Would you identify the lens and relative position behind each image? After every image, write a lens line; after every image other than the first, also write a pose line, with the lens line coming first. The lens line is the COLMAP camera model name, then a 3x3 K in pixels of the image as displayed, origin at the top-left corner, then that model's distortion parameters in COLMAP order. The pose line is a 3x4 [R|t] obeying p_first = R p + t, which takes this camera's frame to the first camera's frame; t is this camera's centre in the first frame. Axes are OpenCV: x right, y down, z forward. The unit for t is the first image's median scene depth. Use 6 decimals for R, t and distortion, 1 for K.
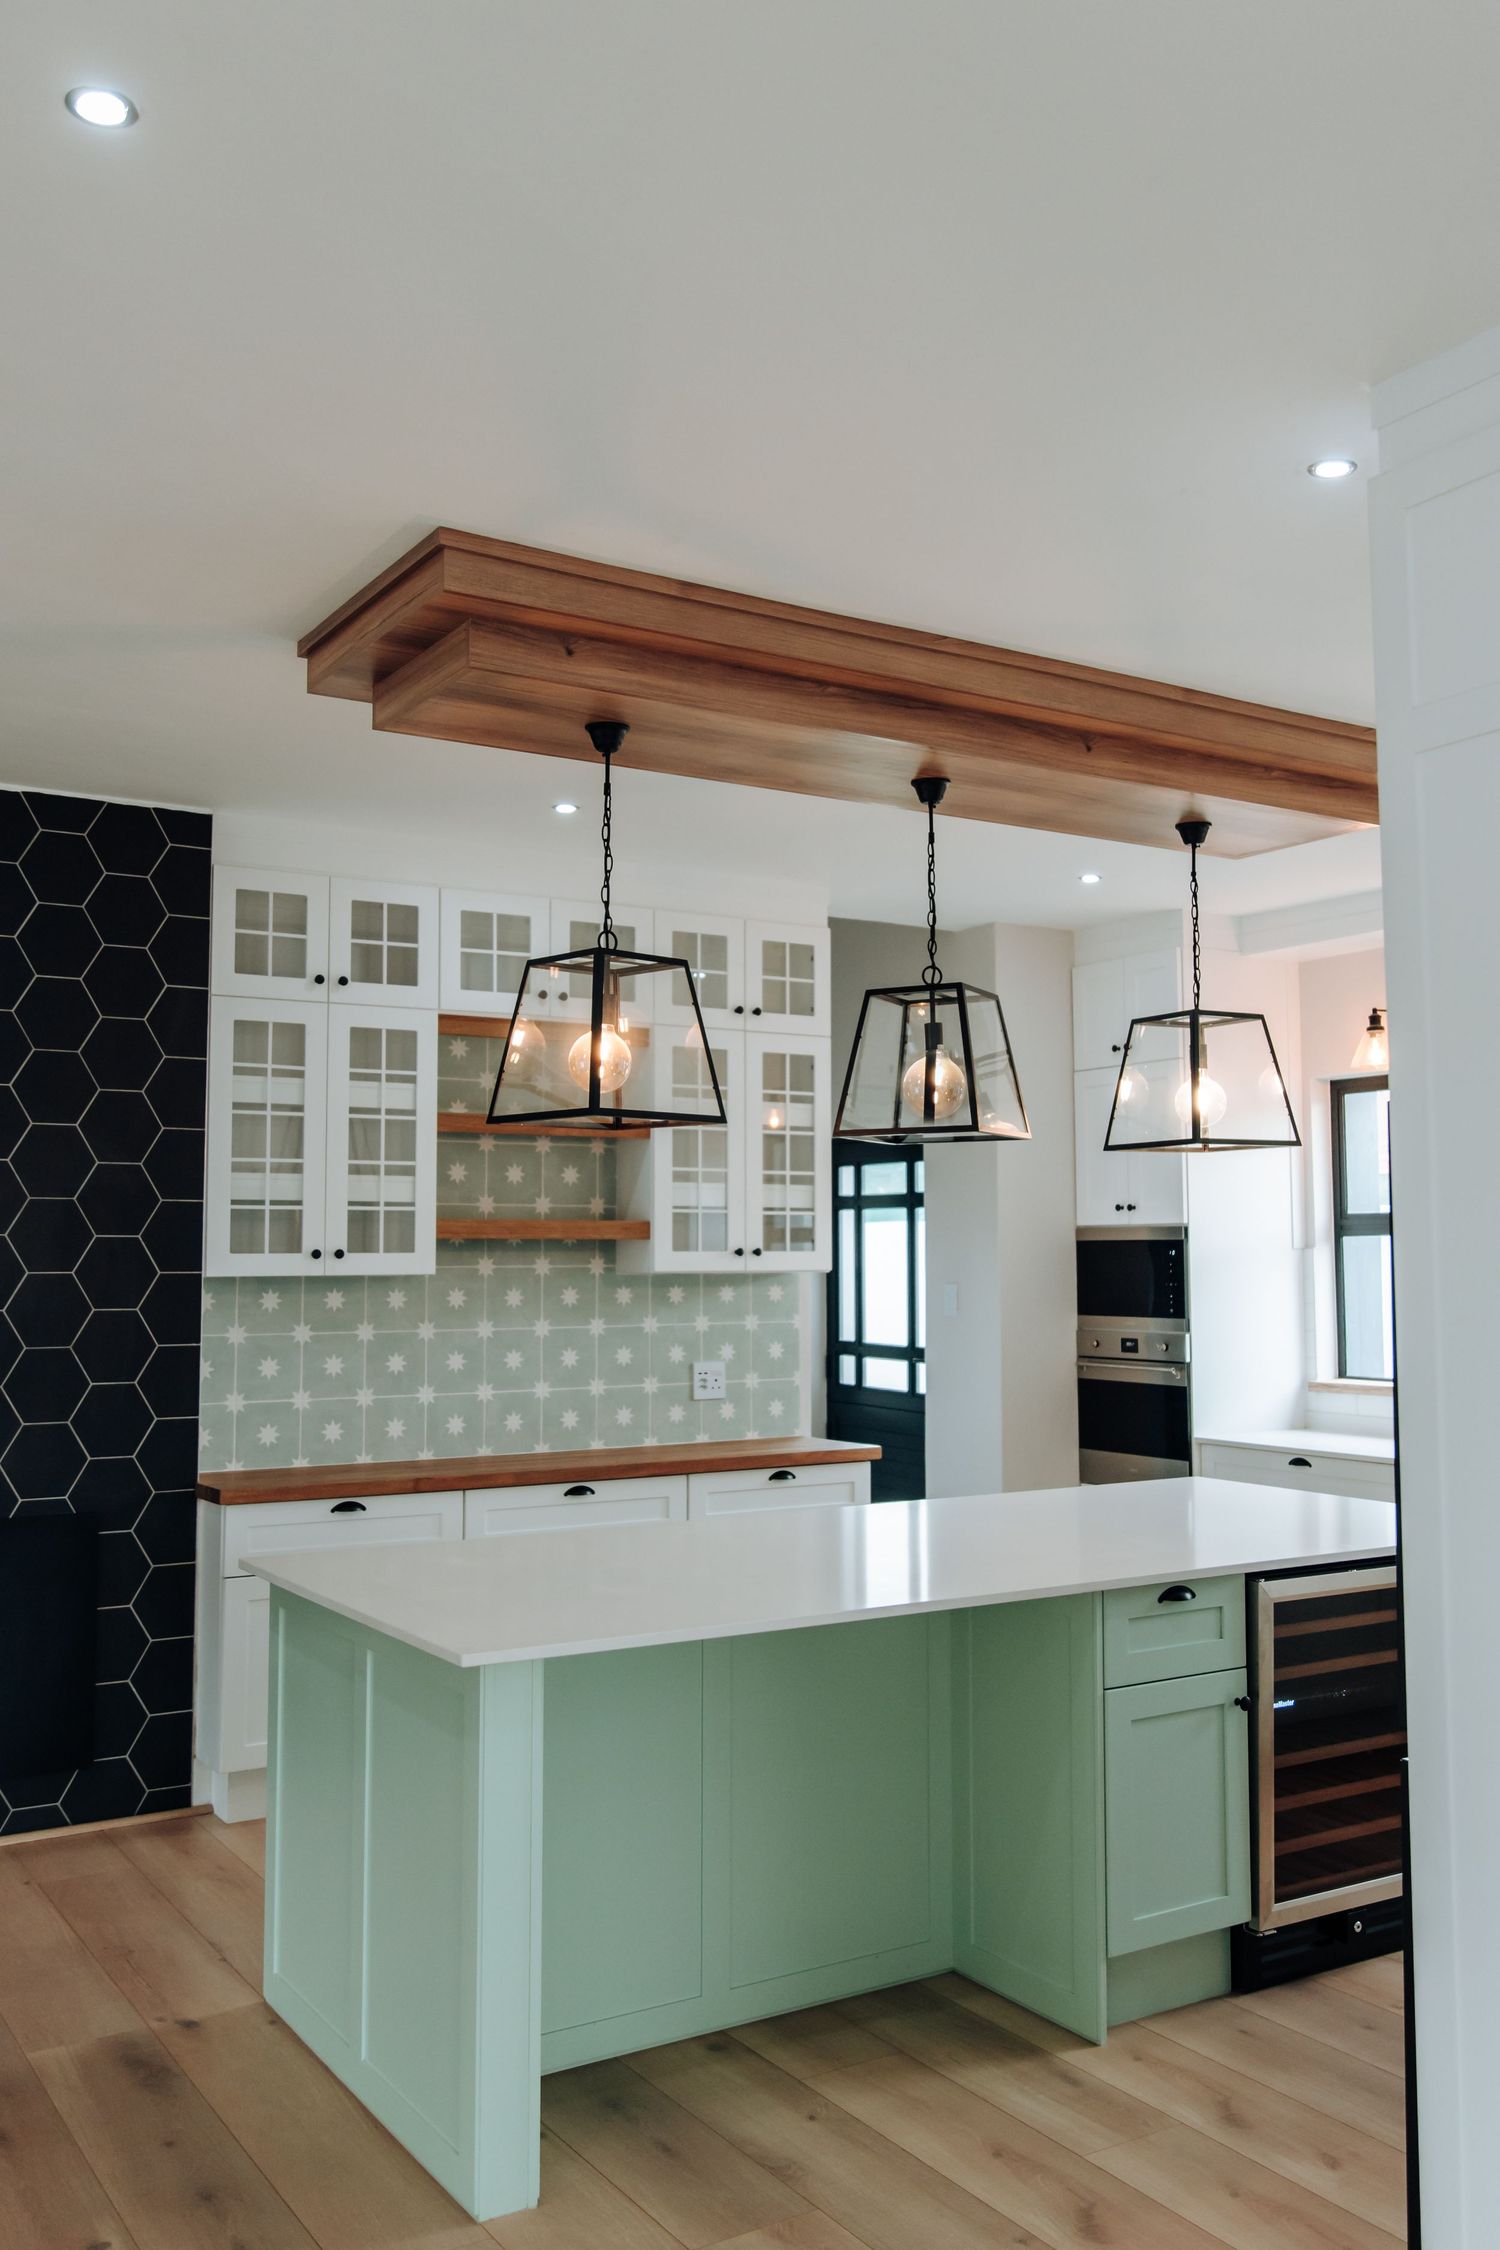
lens RADIAL K [[1934.6, 0, 750.0], [0, 1934.6, 1118.0], [0, 0, 1]] dist [-0.001493, -0.000008]
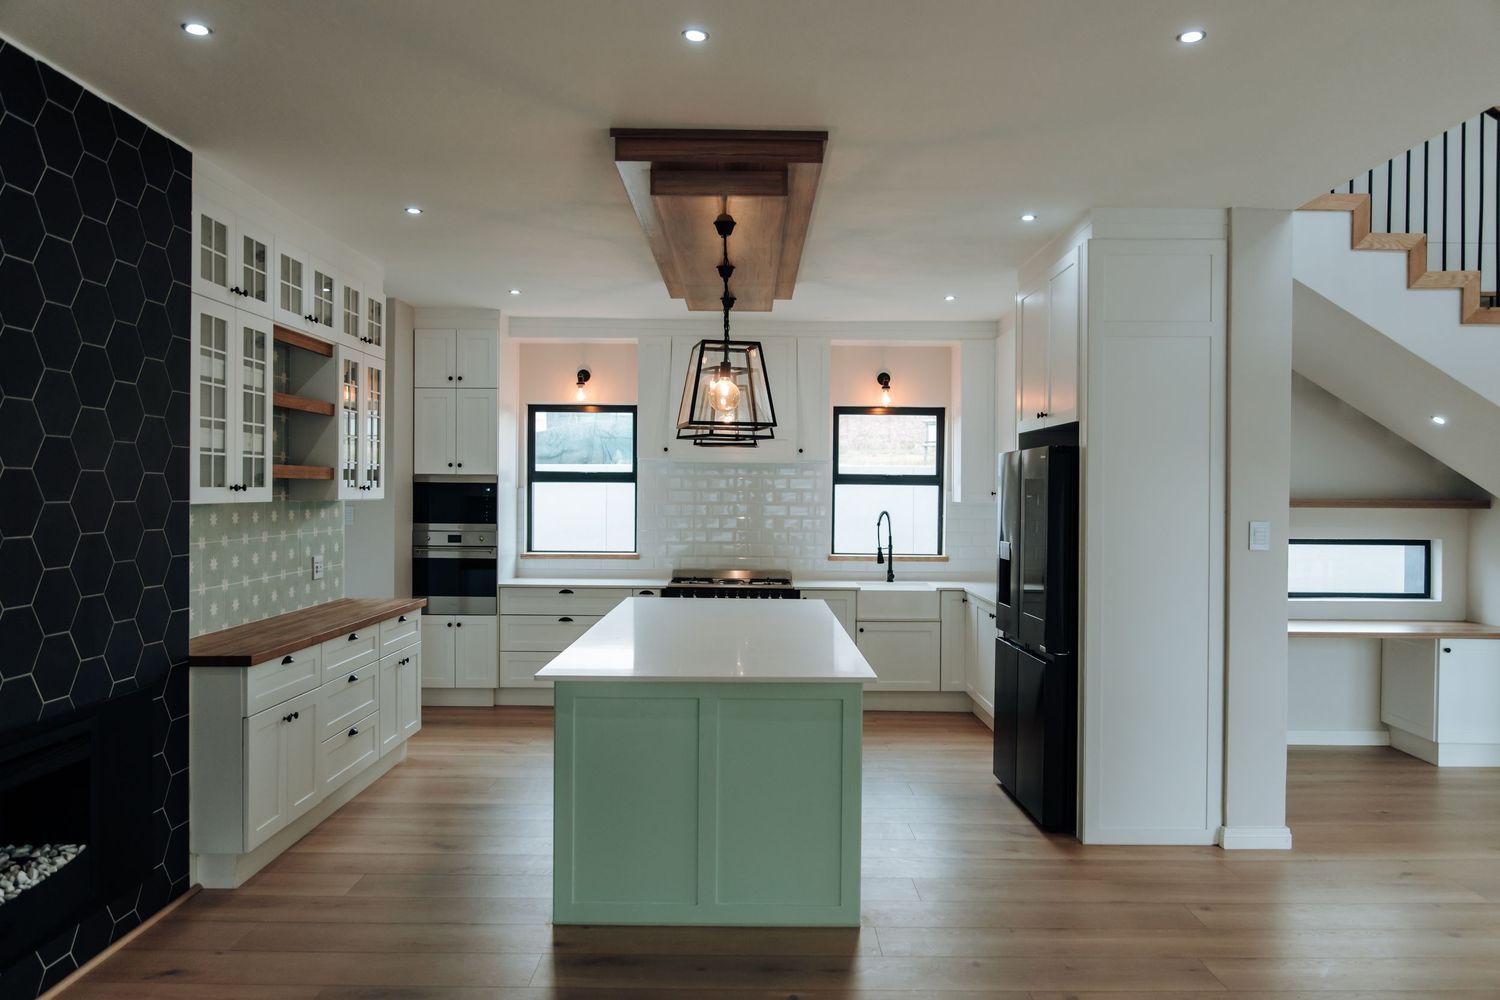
lens RADIAL K [[1091.7, 0, 748.8], [0, 1091.7, 502.7], [0, 0, 1]] dist [0.000525, 0.001240]
pose [[0.527740, -0.001569, 0.849404, -0.655512], [-0.071676, 0.996349, 0.046373, 0.016393], [-0.846376, -0.085354, 0.525701, 0.248679]]
